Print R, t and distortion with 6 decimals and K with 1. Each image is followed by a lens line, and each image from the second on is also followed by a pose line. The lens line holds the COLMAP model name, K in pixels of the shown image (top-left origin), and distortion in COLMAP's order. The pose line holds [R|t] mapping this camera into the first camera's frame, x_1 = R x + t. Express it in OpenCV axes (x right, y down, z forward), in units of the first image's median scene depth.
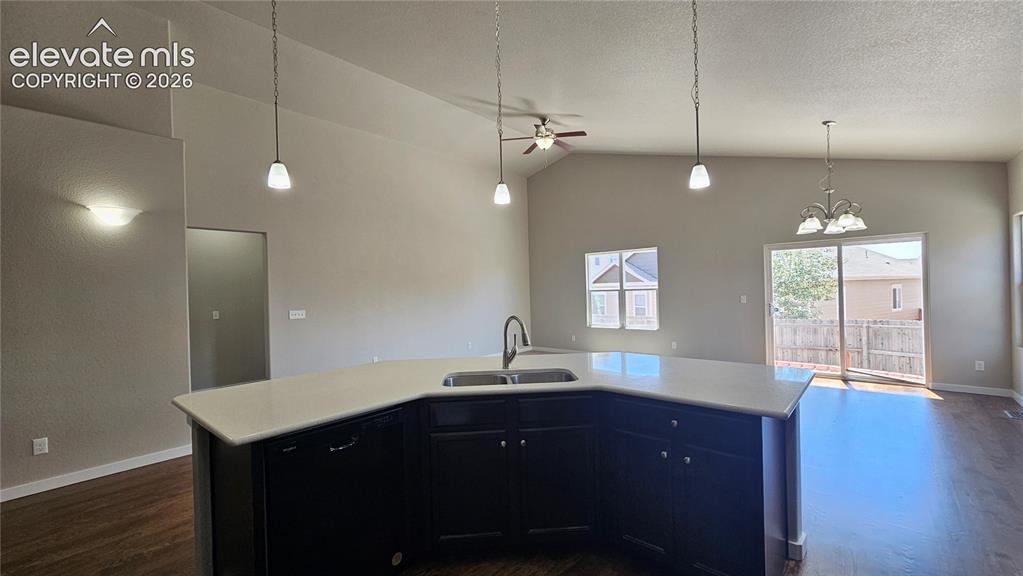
lens RADIAL K [[419.3, 0, 512.2], [0, 419.3, 290.5], [0, 0, 1]] dist [-0.006953, -0.000365]
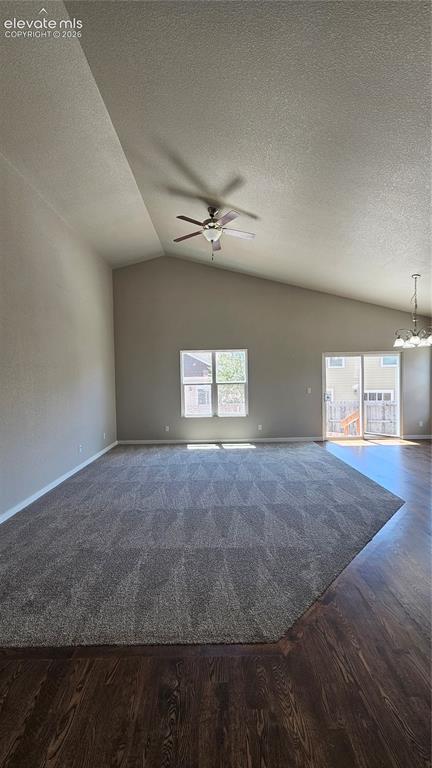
lens RADIAL K [[313.7, 0, 216.4], [0, 313.7, 380.8], [0, 0, 1]] dist [0.001874, 0.000082]
pose [[0.743324, 0.023377, 0.668523, -0.321229], [-0.001822, 0.999456, -0.032923, 0.019655], [-0.668929, 0.023254, 0.742962, 0.342503]]
